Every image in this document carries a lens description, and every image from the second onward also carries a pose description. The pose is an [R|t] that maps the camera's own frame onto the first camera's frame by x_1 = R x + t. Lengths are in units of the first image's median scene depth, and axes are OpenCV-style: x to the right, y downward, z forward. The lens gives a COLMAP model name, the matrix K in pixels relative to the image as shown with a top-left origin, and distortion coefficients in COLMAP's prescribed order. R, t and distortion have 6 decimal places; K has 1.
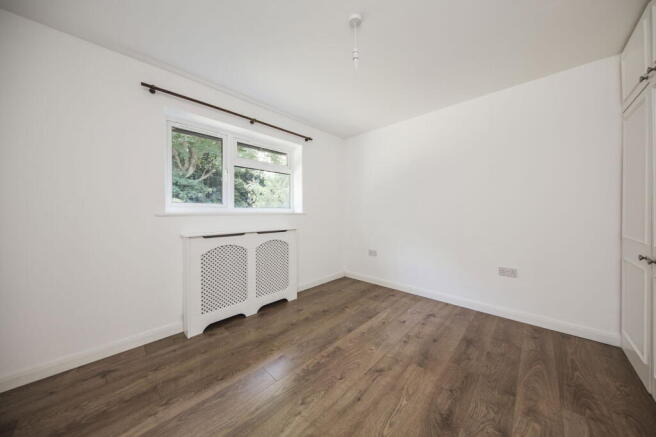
lens RADIAL K [[210.4, 0, 328.0], [0, 210.4, 218.5], [0, 0, 1]] dist [-0.000793, -0.000119]
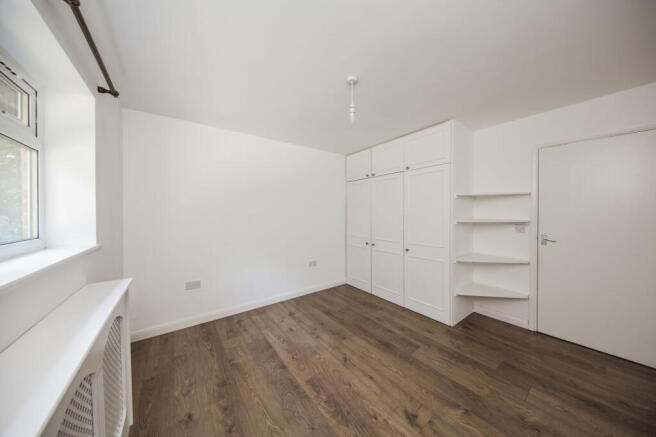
lens RADIAL K [[220.4, 0, 328.0], [0, 220.4, 218.5], [0, 0, 1]] dist [0.000330, -0.000031]
pose [[0.164924, -0.032554, 0.985769, -0.836016], [0.039890, 0.998858, 0.026313, -0.133178], [-0.985499, 0.034982, 0.166034, 0.671779]]
